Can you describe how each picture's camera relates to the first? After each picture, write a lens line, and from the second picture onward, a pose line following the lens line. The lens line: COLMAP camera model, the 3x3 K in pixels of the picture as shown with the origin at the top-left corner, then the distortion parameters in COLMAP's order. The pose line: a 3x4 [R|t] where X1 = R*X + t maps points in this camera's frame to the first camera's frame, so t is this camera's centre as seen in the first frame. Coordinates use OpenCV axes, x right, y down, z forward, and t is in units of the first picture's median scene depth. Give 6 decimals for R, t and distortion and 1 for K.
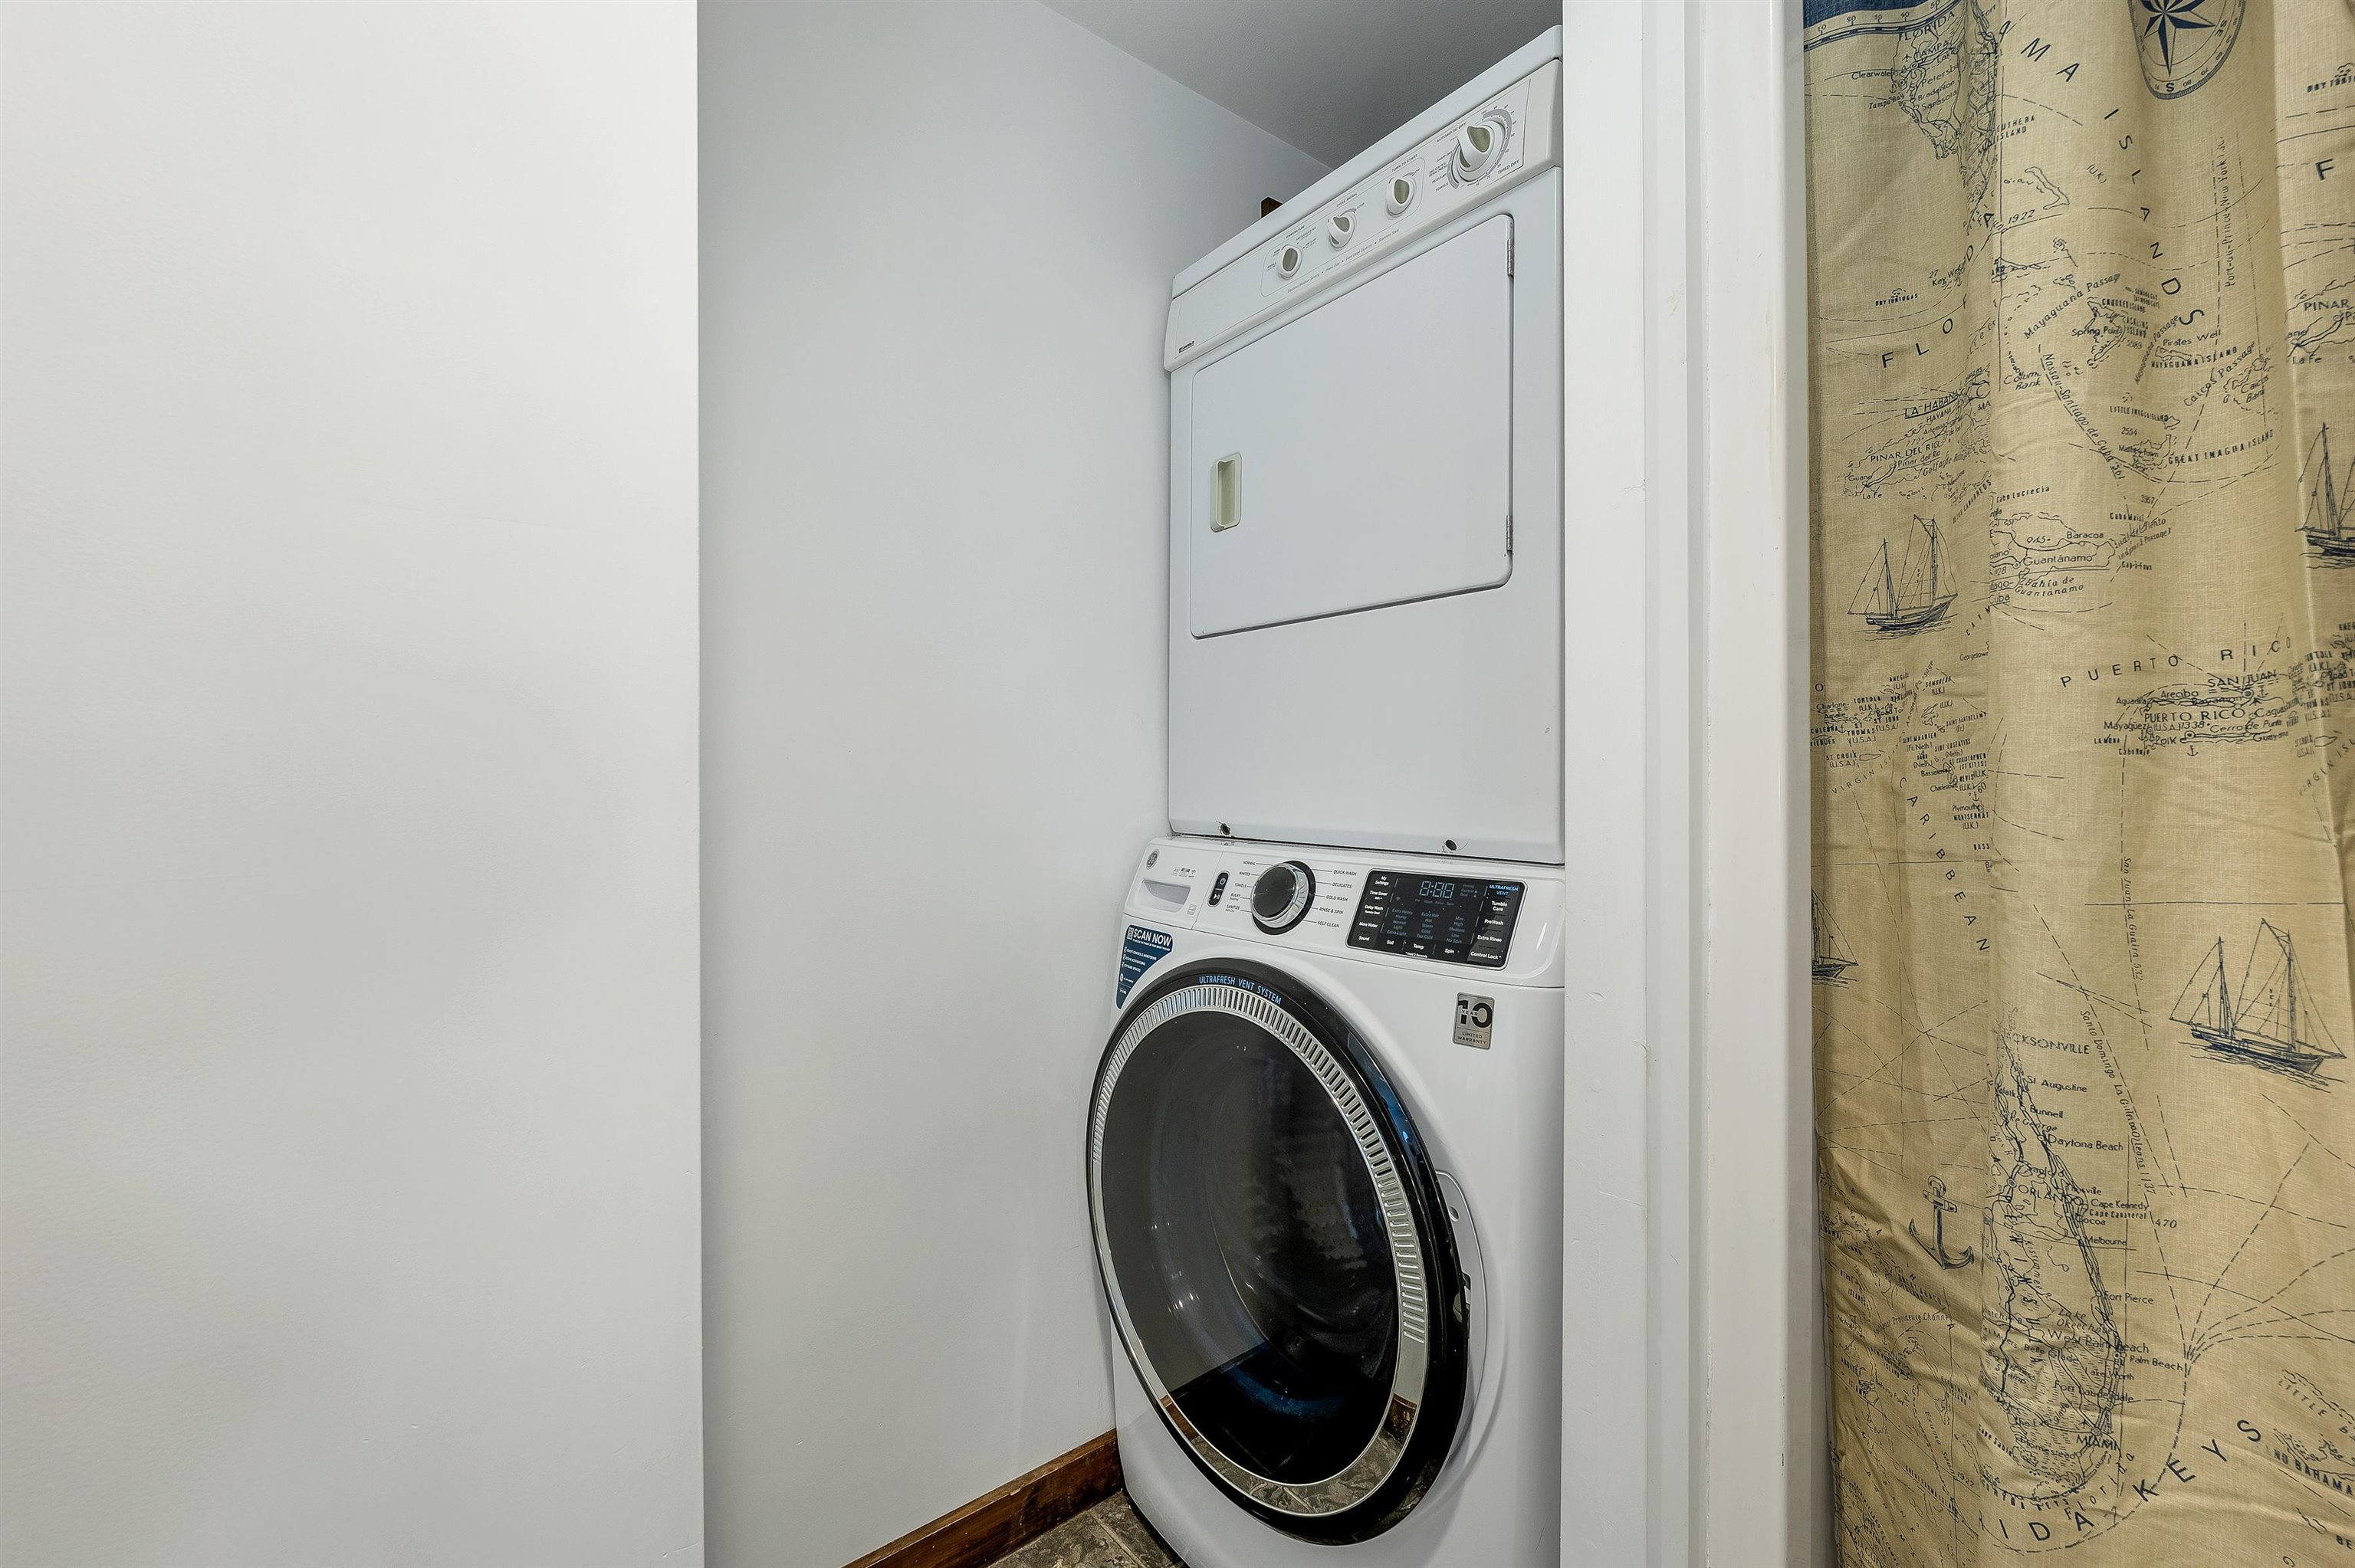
lens RADIAL K [[978.8, 0, 1170.7], [0, 978.8, 785.9], [0, 0, 1]] dist [-0.001457, -0.000475]
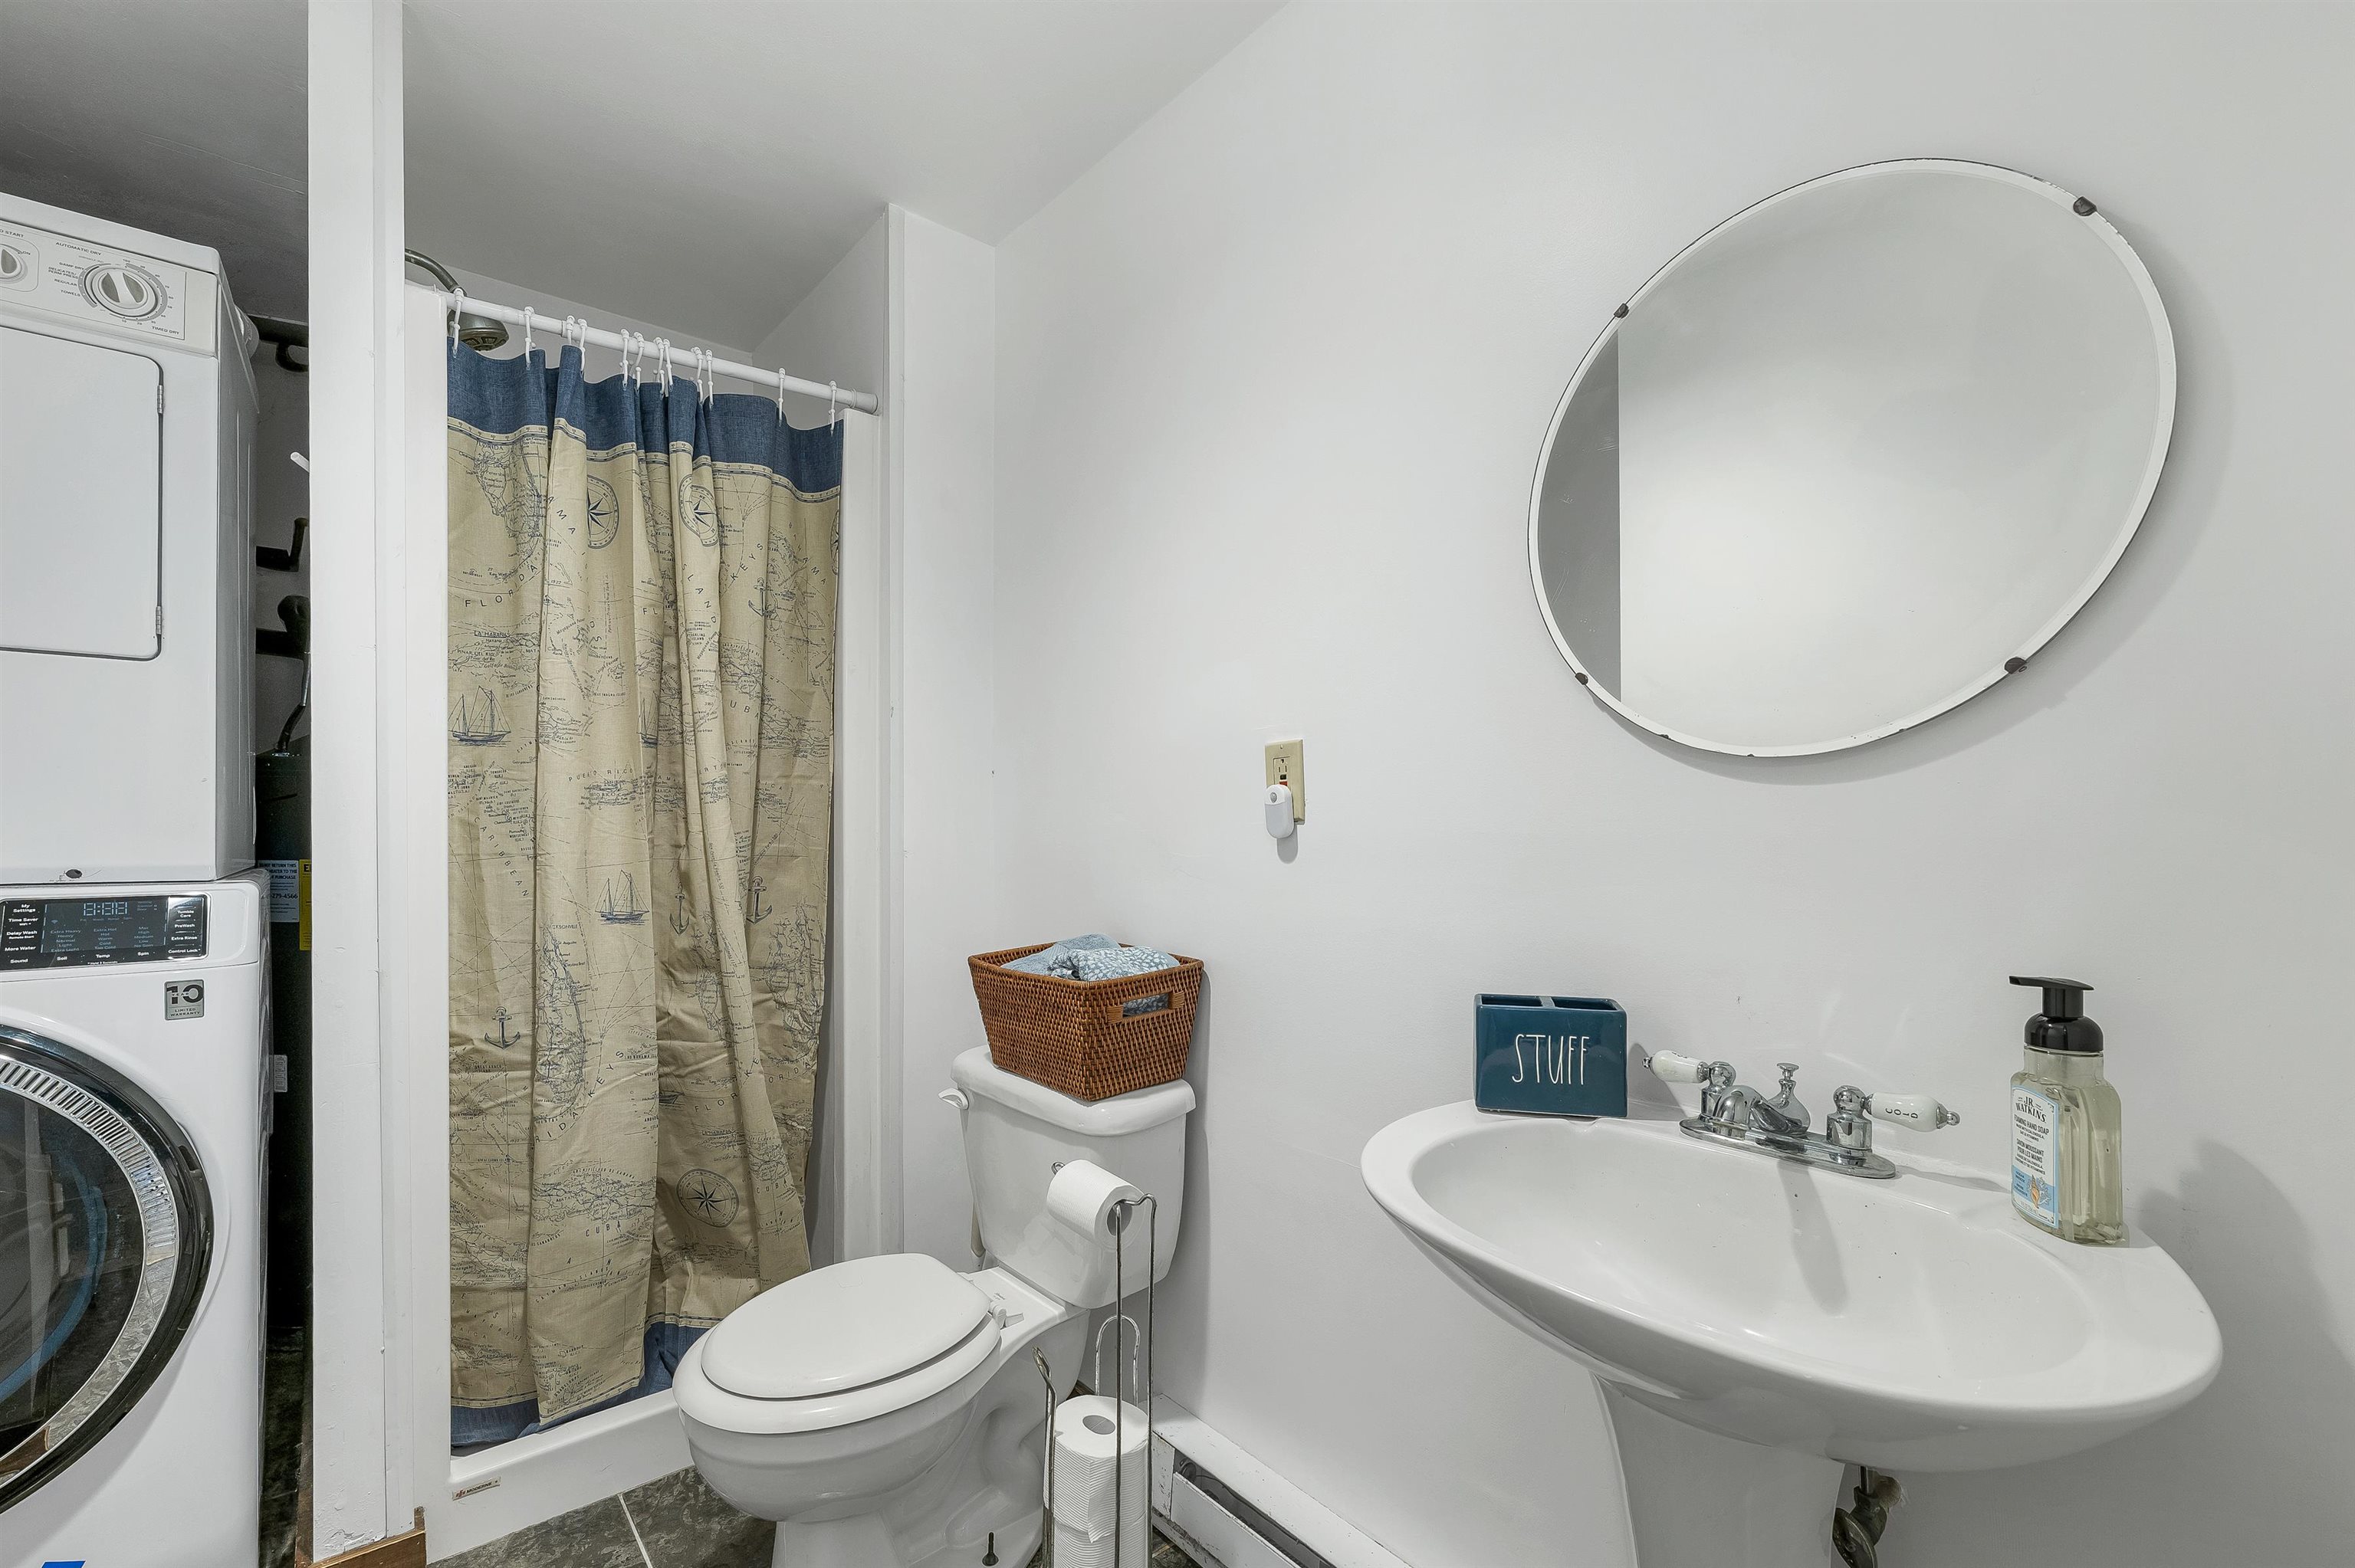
lens RADIAL K [[978.8, 0, 1170.7], [0, 978.8, 785.9], [0, 0, 1]] dist [-0.001457, -0.000475]
pose [[-0.027548, 0.036475, 0.998955, -1.397848], [0.002066, 0.999334, -0.036432, 0.003004], [-0.999618, 0.001060, -0.027605, -0.392089]]
